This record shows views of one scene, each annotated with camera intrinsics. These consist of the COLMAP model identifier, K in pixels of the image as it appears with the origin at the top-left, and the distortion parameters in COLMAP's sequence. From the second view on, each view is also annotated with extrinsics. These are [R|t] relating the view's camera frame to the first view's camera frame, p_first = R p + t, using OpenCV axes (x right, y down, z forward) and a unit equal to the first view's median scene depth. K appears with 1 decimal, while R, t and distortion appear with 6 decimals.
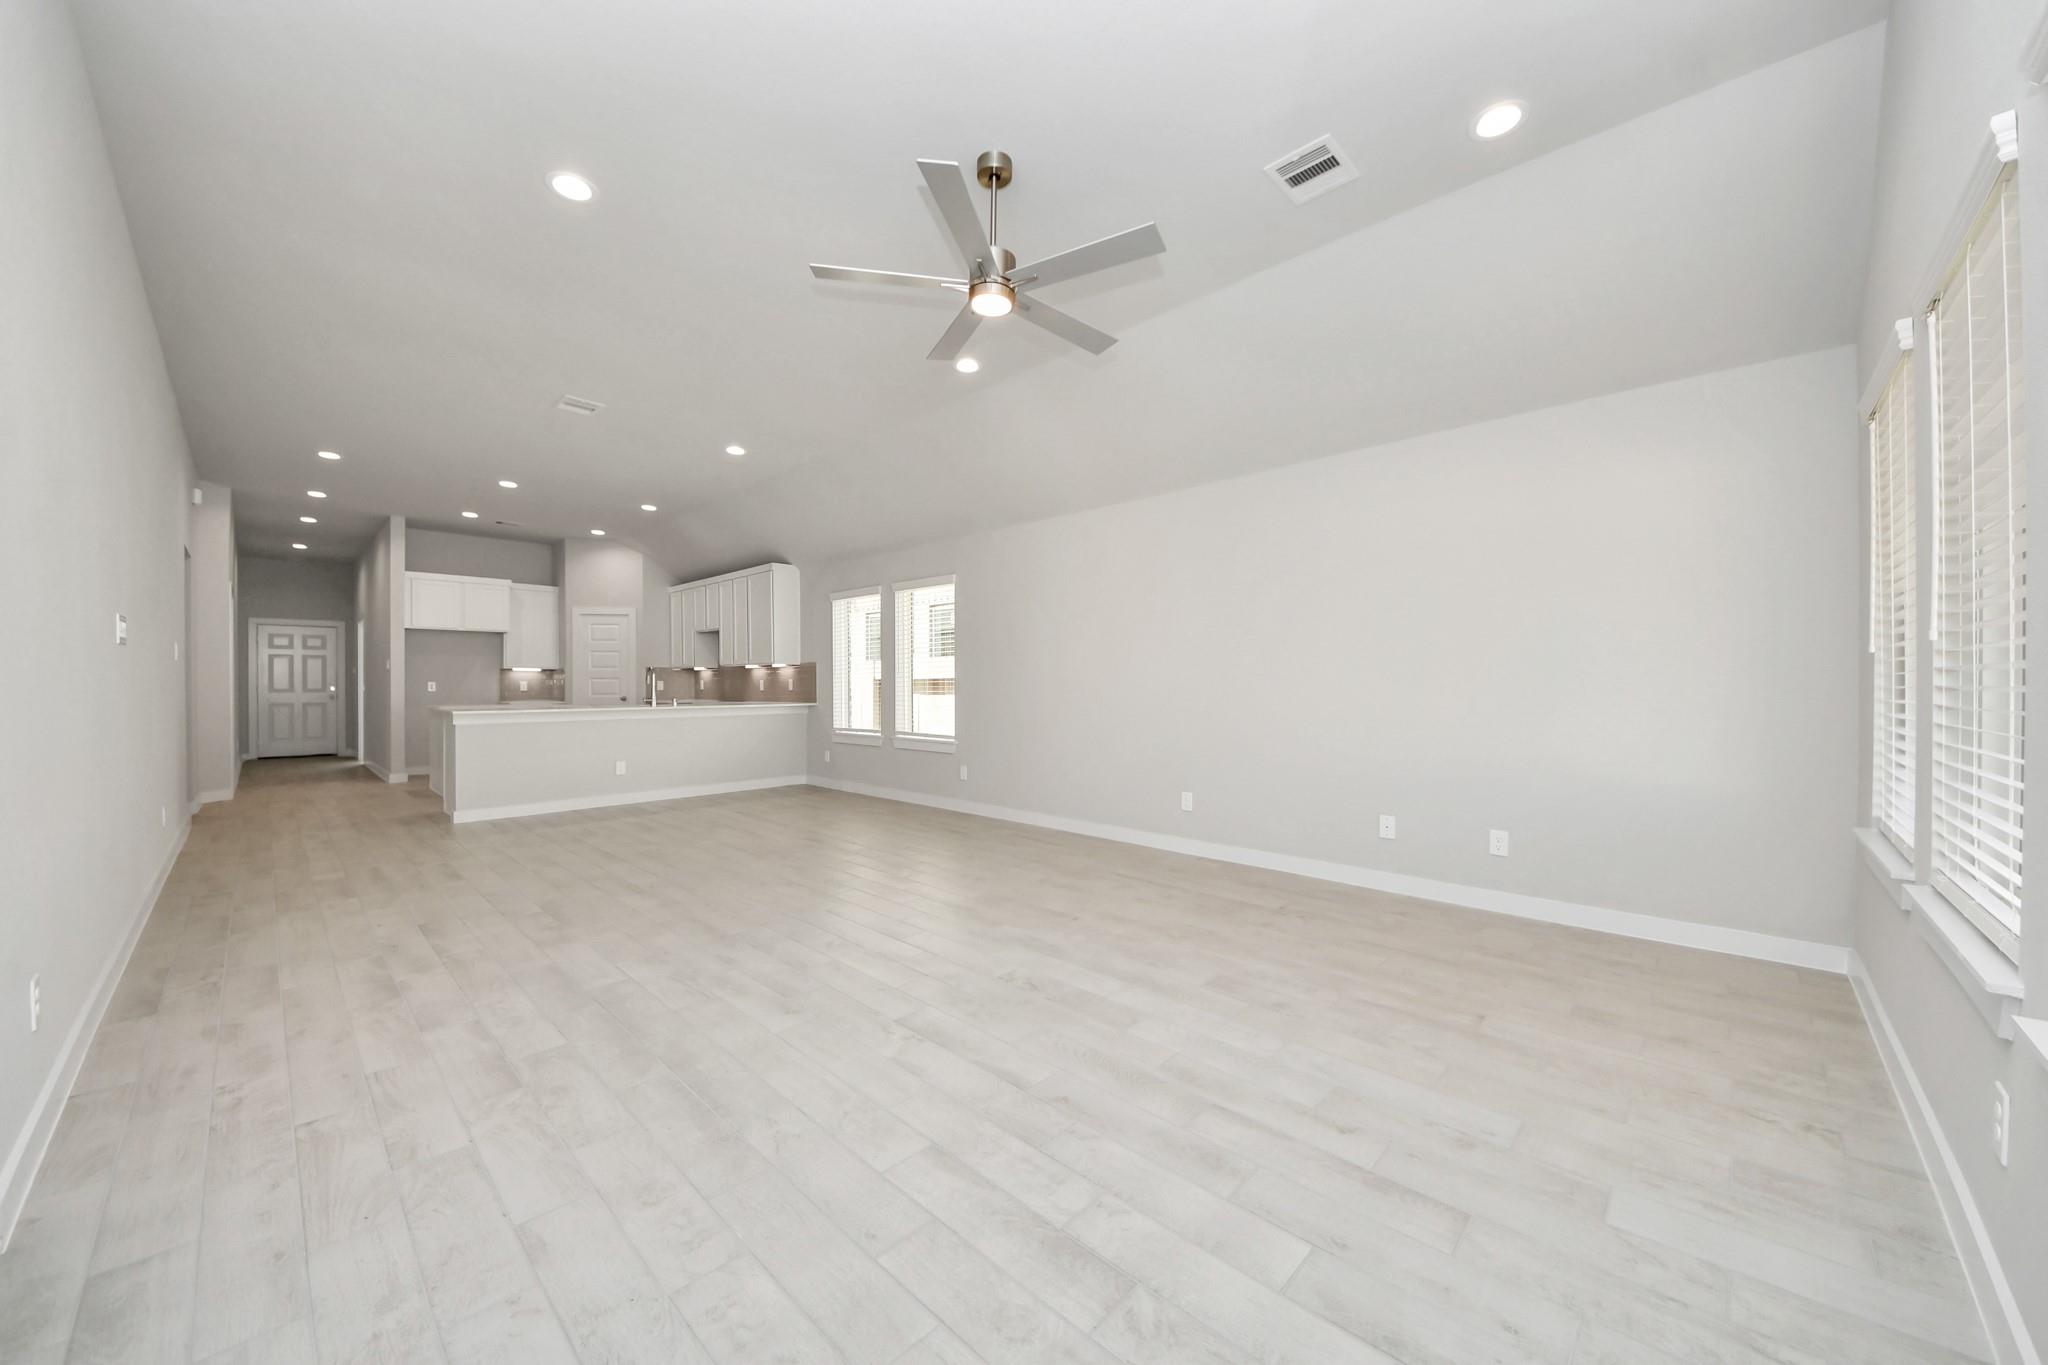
lens RADIAL K [[737.9, 0, 1024.0], [0, 737.9, 682.5], [0, 0, 1]] dist [0.021359, -0.000010]
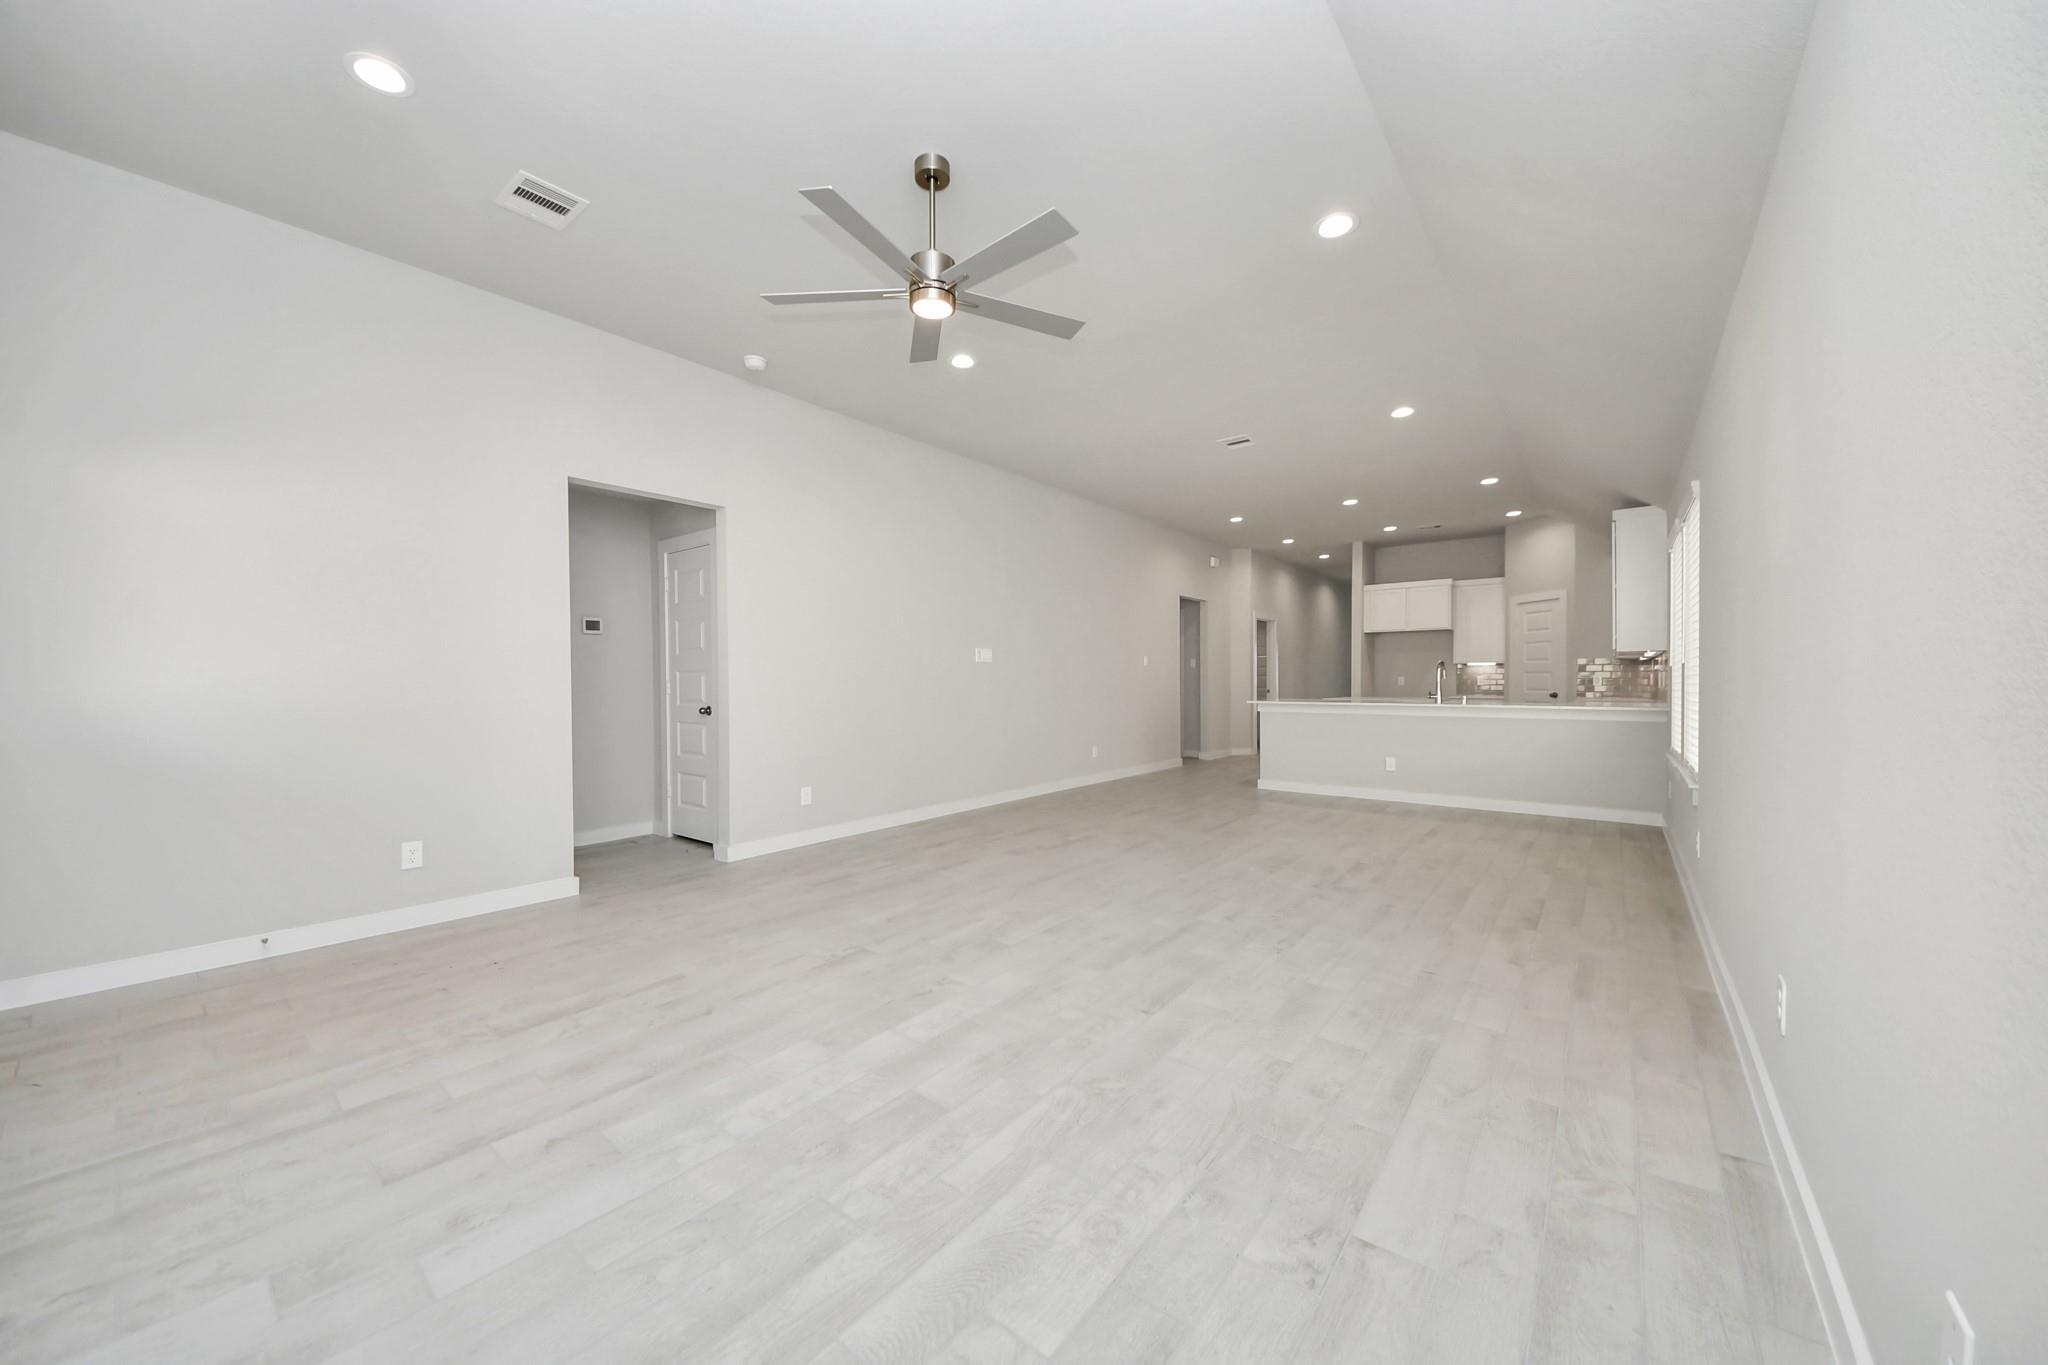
lens RADIAL K [[748.8, 0, 1022.1], [0, 748.8, 657.4], [0, 0, 1]] dist [0.012249, -0.003642]
pose [[0.070441, -0.027741, -0.997130, 0.986878], [0.004433, 0.999612, -0.027497, -0.003414], [0.997506, -0.002483, 0.070536, 1.033367]]
